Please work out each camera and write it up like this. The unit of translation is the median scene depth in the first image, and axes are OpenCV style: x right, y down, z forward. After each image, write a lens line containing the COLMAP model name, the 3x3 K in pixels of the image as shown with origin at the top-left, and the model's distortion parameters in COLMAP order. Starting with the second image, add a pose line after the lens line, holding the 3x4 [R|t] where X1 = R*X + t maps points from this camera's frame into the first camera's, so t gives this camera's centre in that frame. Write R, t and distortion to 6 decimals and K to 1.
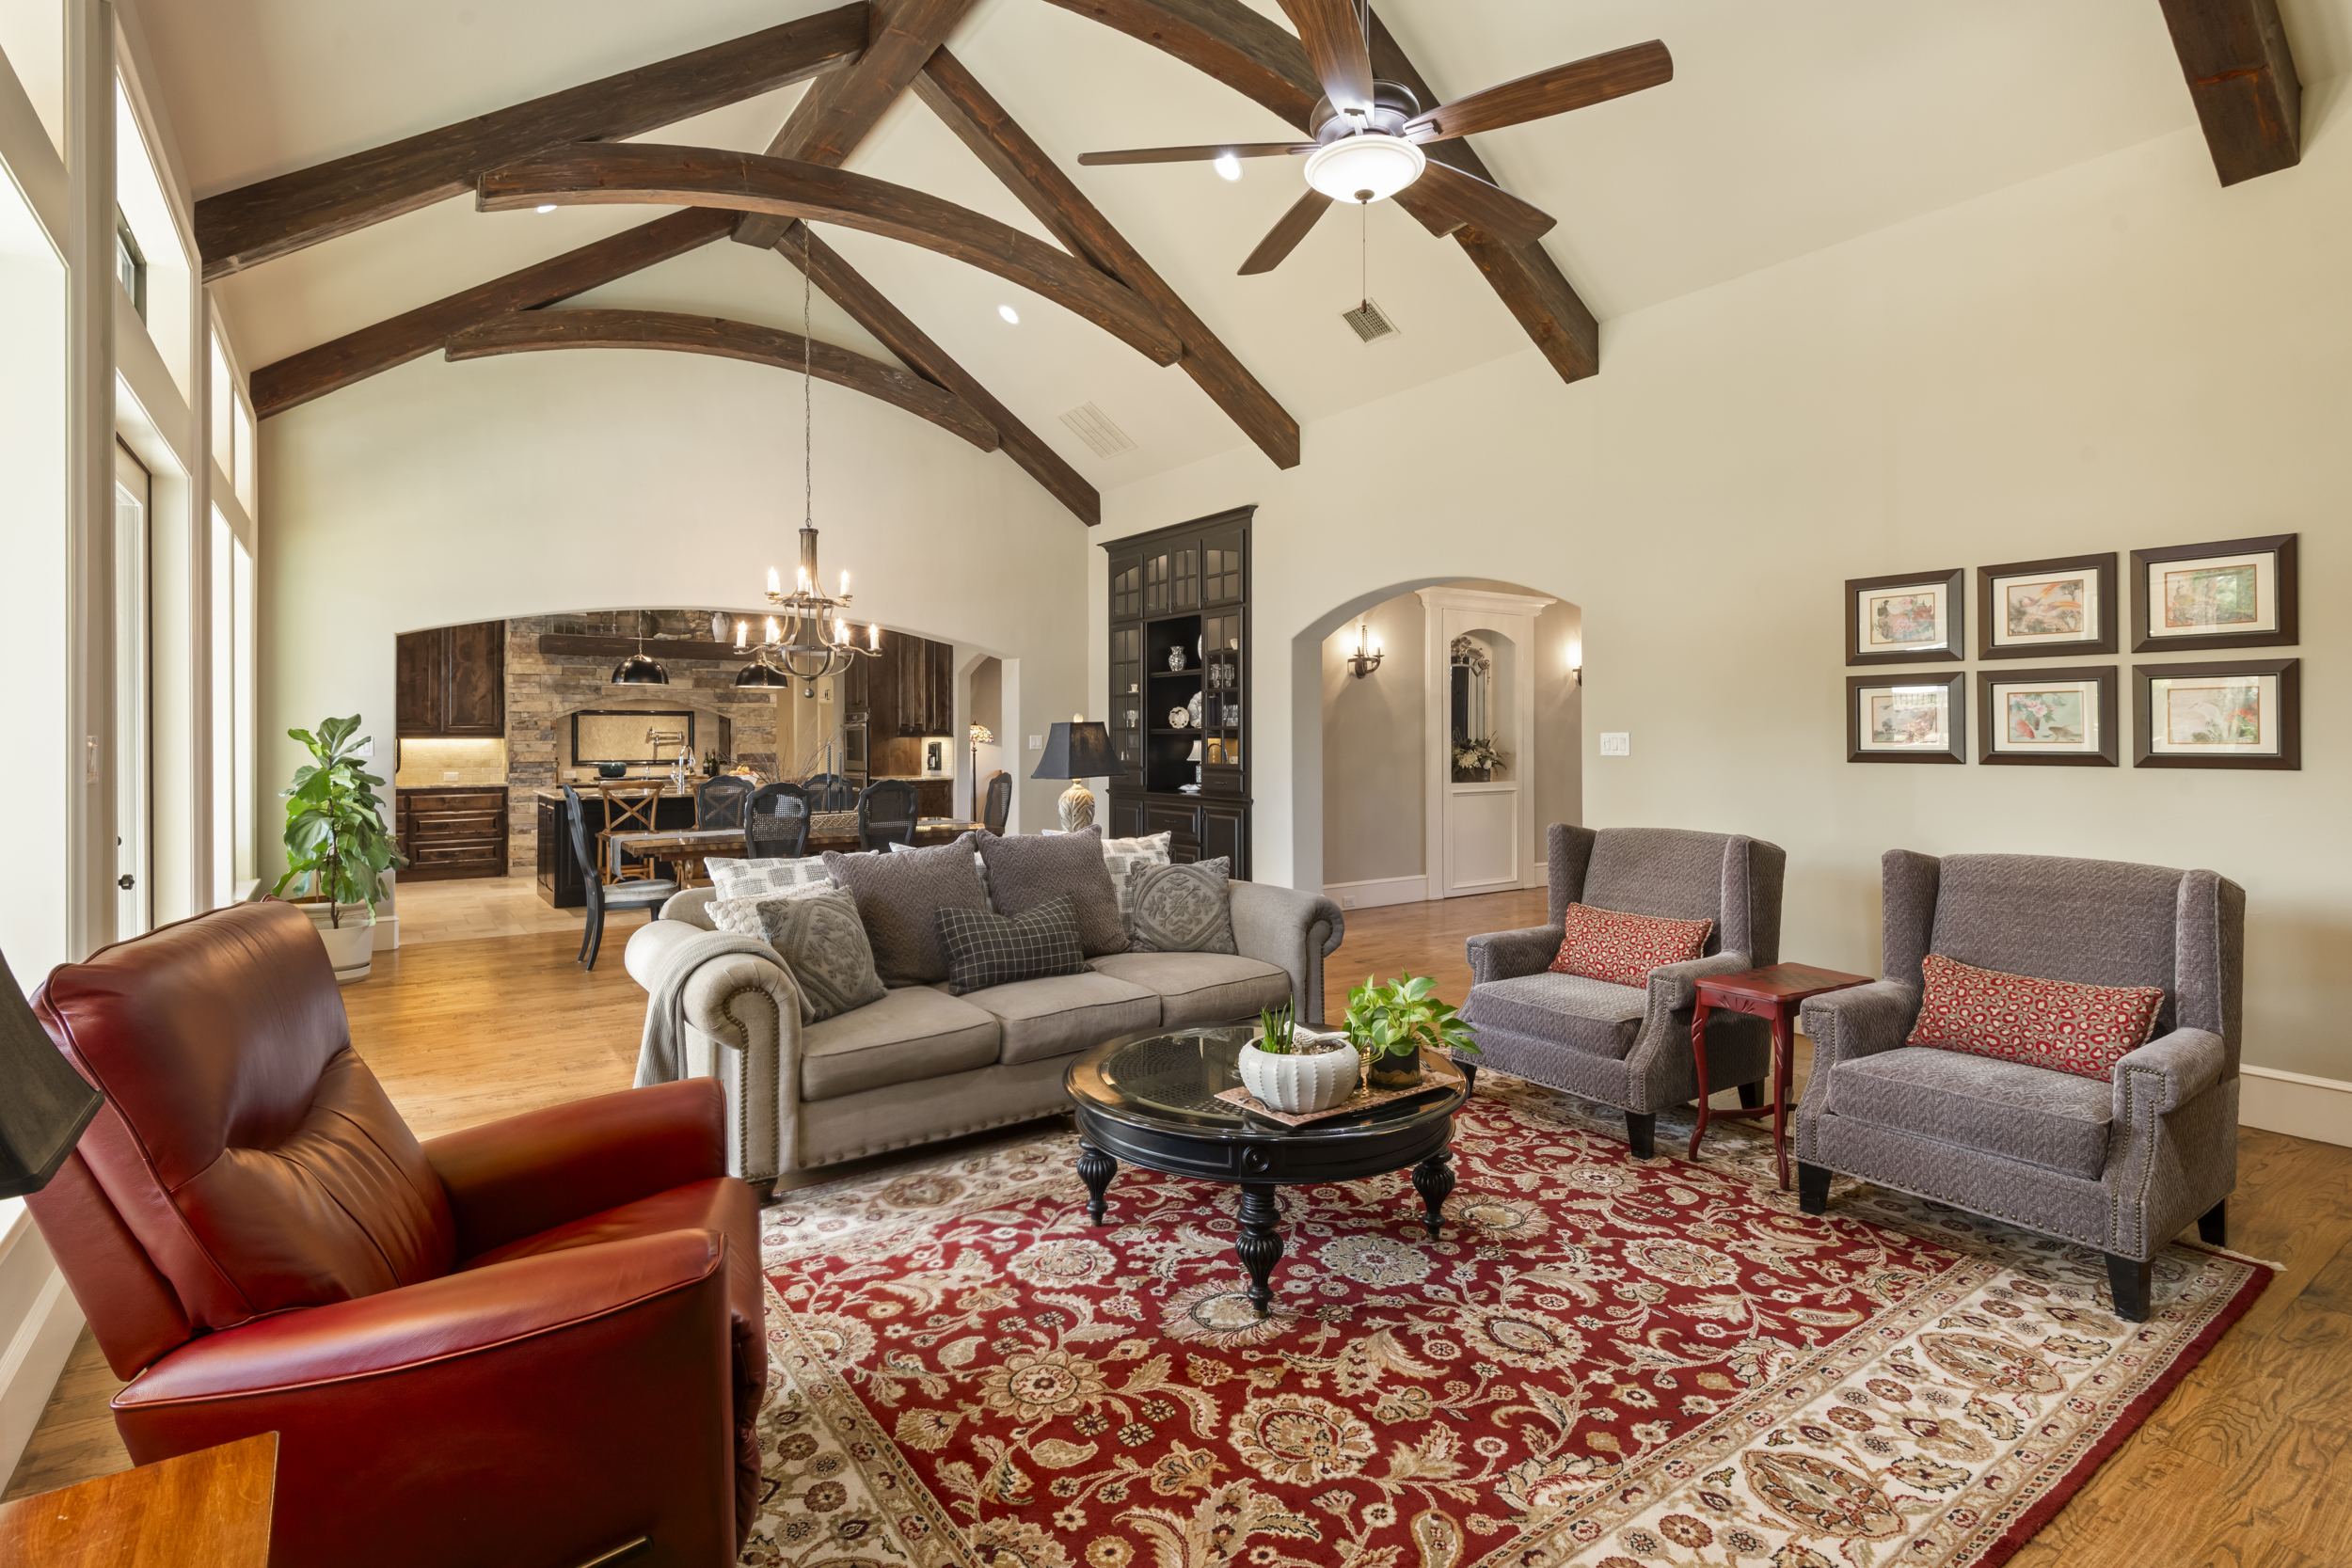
lens RADIAL K [[1140.5, 0, 1174.5], [0, 1140.5, 737.9], [0, 0, 1]] dist [0.016554, -0.011306]
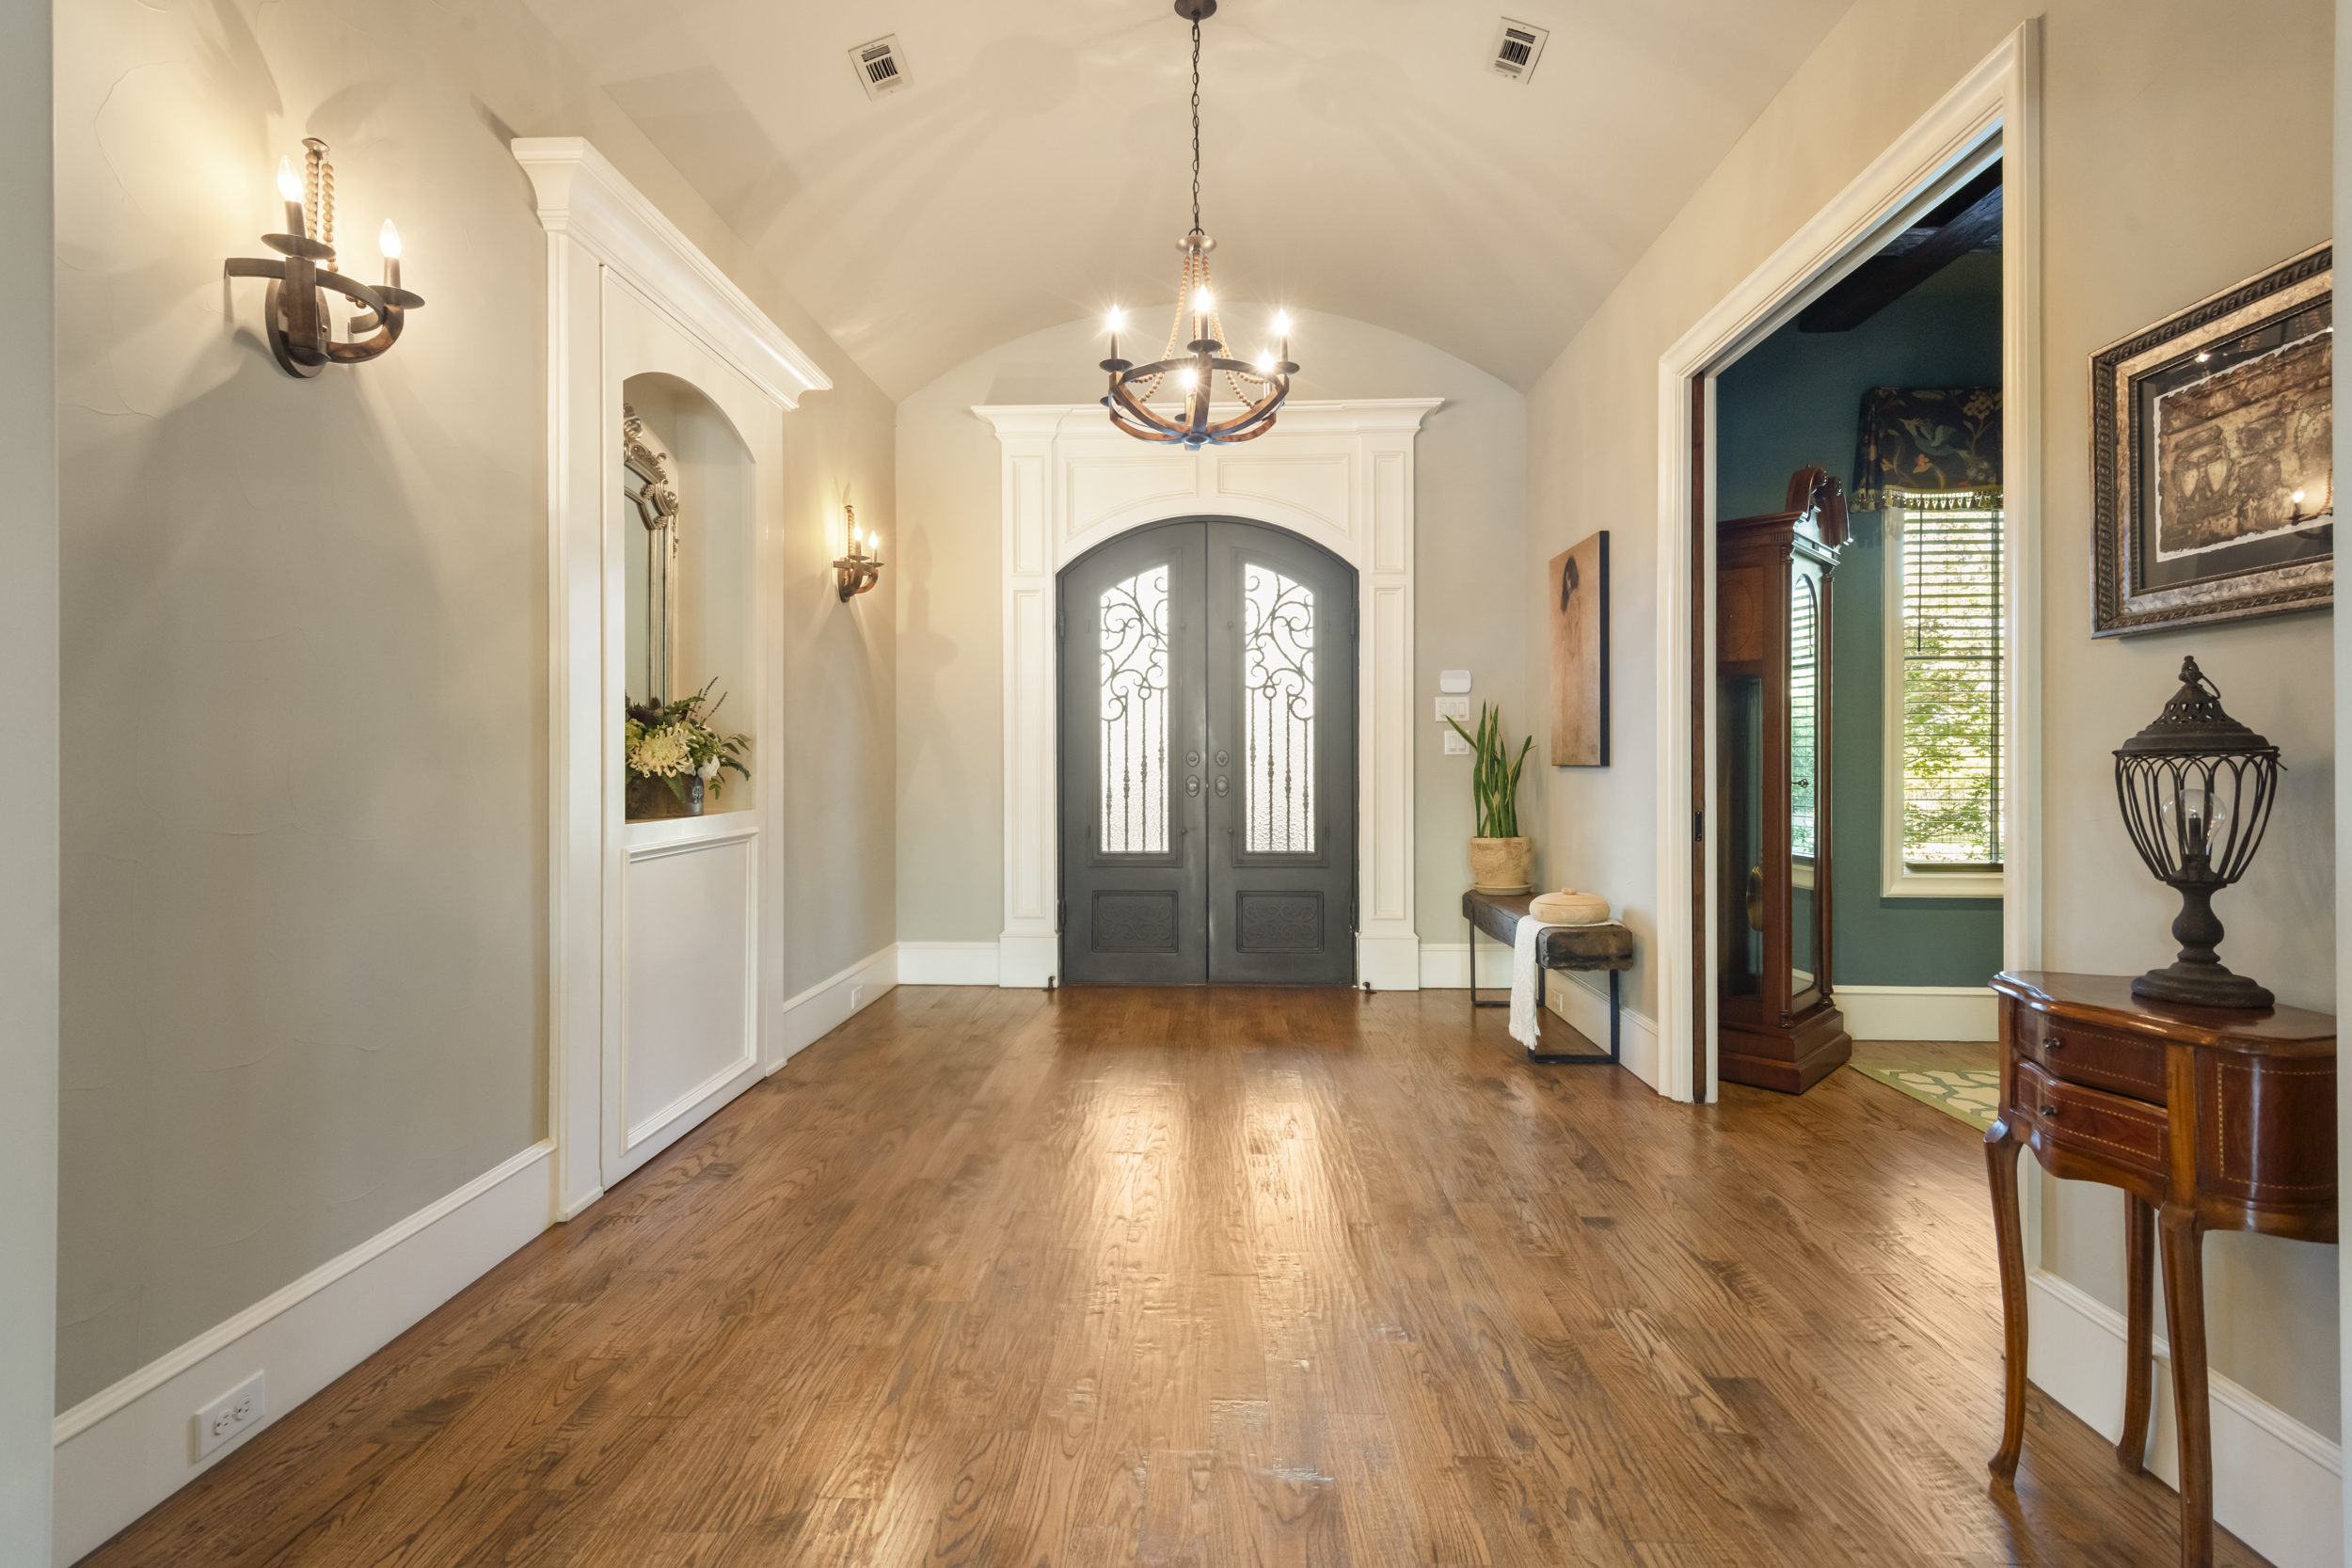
lens RADIAL K [[1098.7, 0, 1166.4], [0, 1098.7, 754.6], [0, 0, 1]] dist [0.017483, -0.001995]
pose [[0.616071, 0.003960, 0.787680, 0.089581], [0.001241, 0.999981, -0.005998, 0.021996], [-0.787689, 0.004673, 0.616055, 0.675517]]
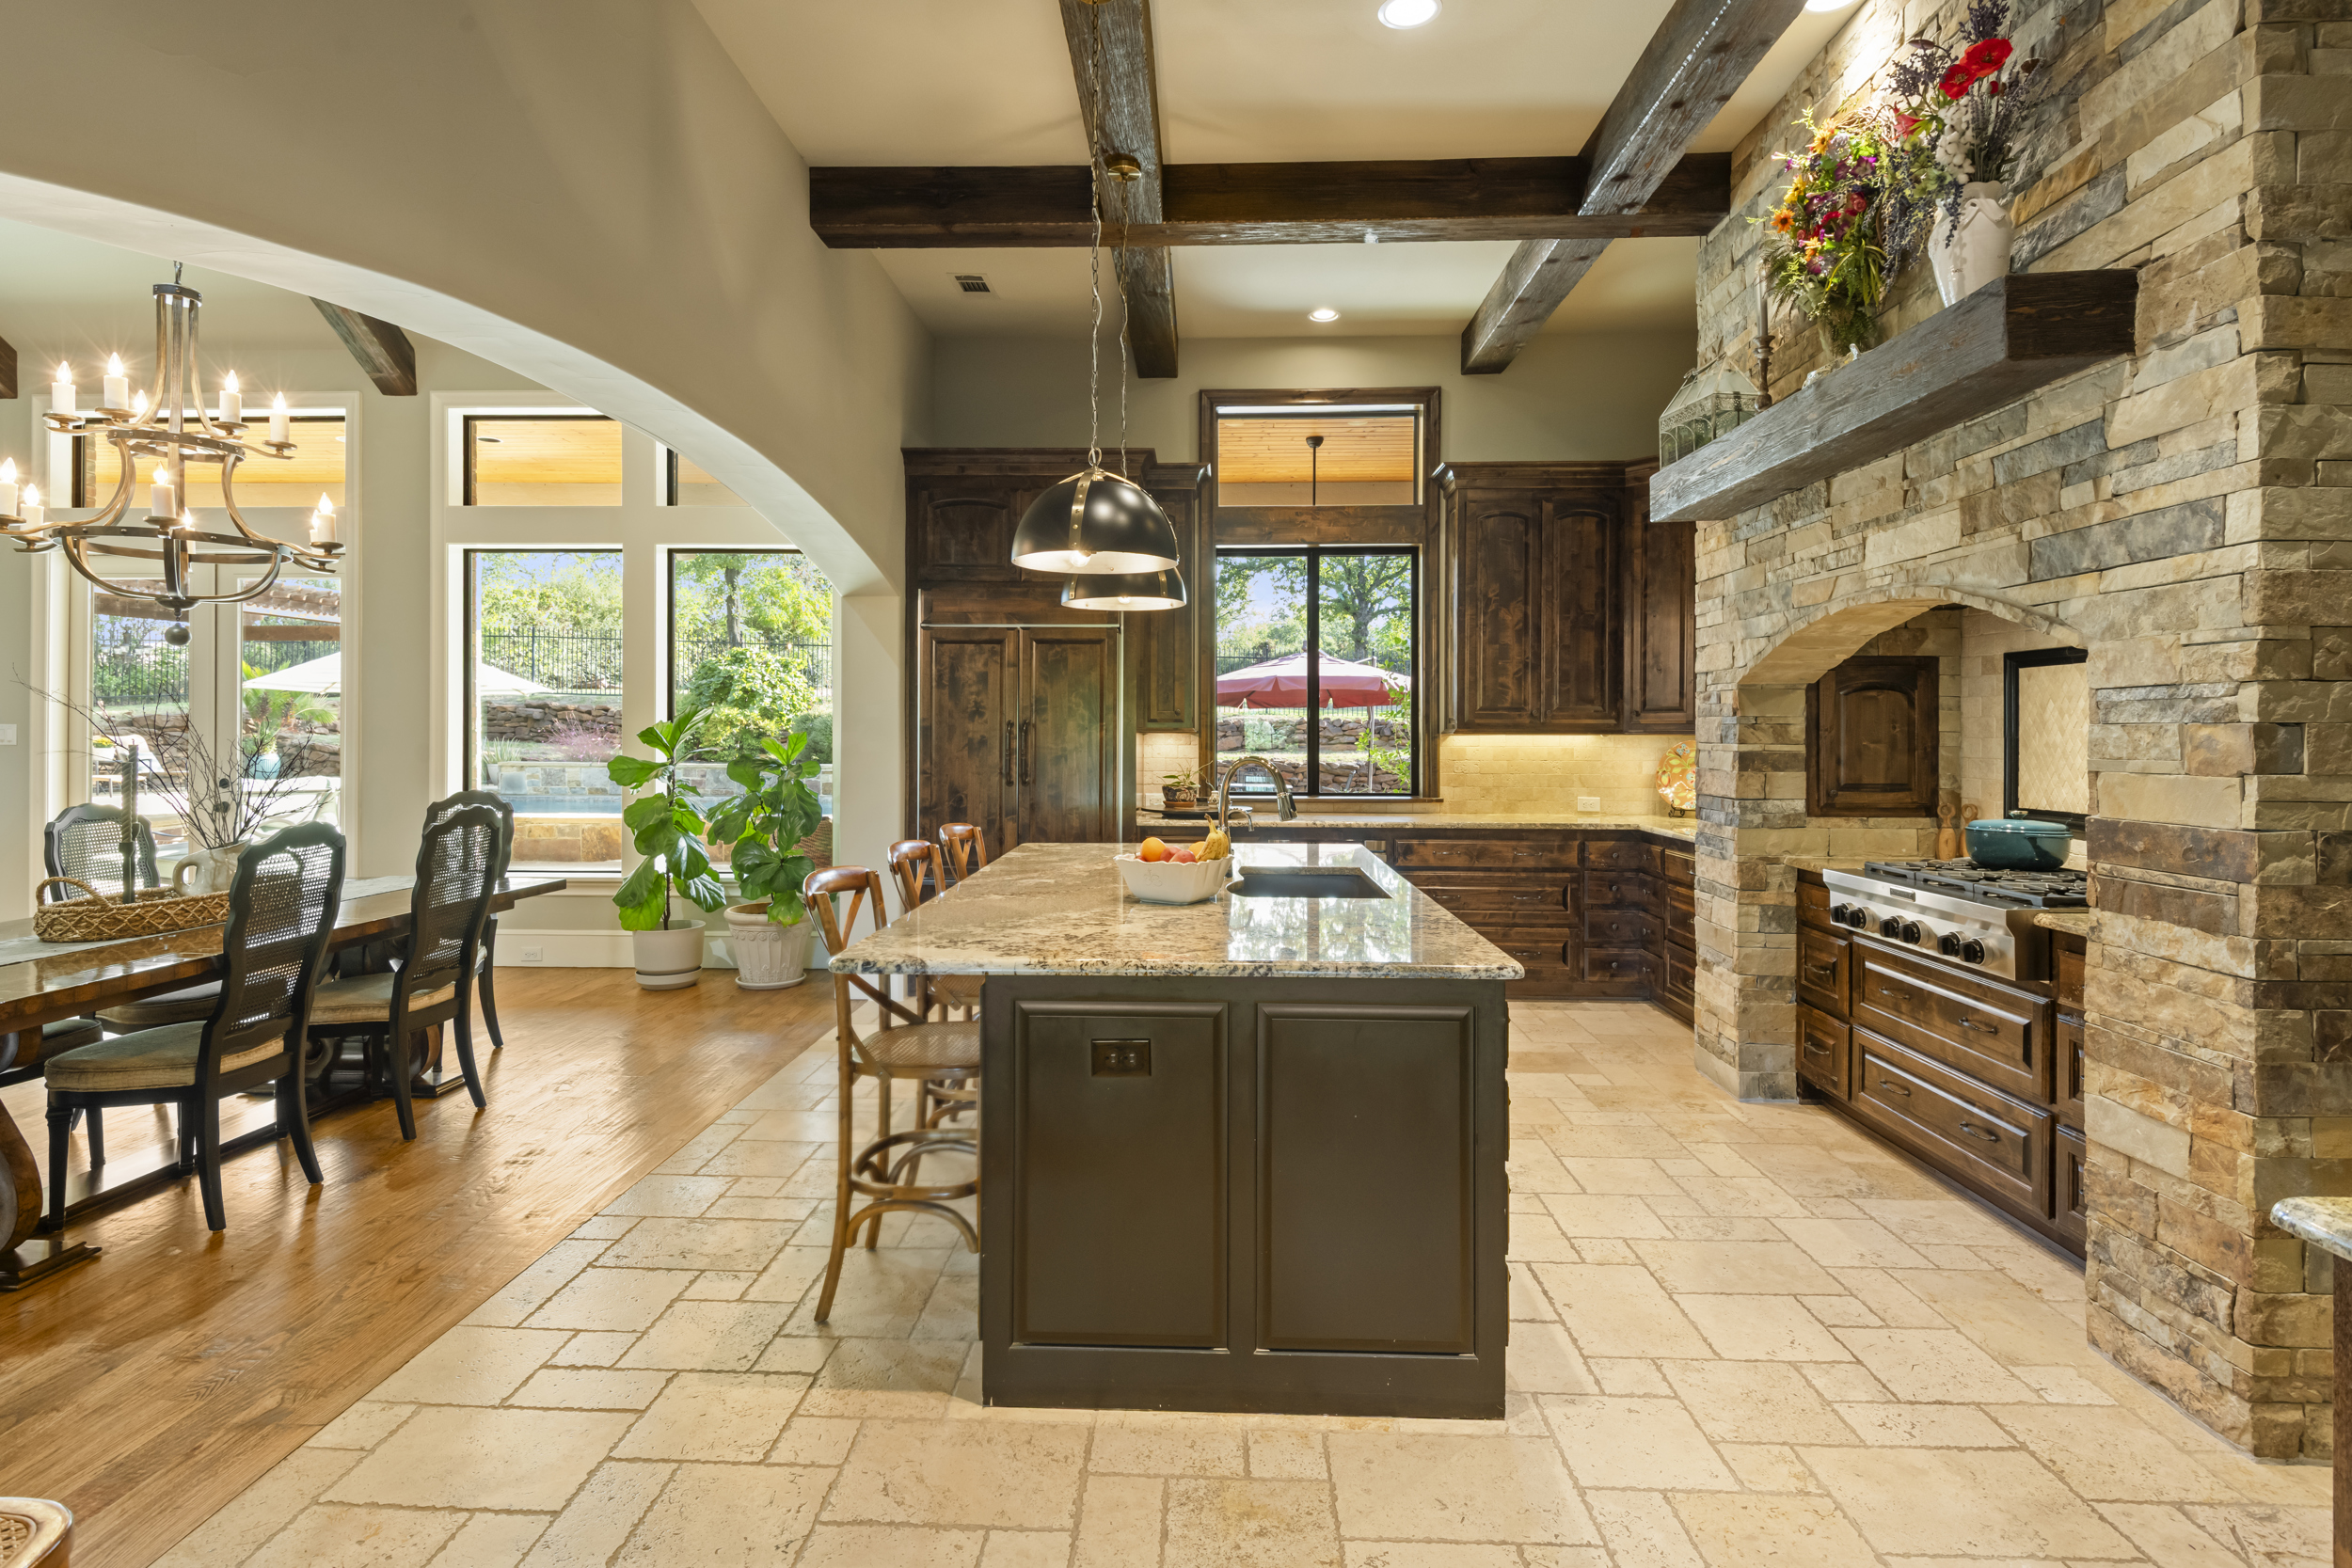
lens RADIAL K [[1140.5, 0, 1180.2], [0, 1140.5, 735.7], [0, 0, 1]] dist [0.016554, -0.011306]
pose [[-0.605742, 0.004153, -0.795650, -0.148044], [-0.002983, 0.999967, 0.007491, -0.002767], [0.795655, 0.006911, -0.605710, 1.266823]]
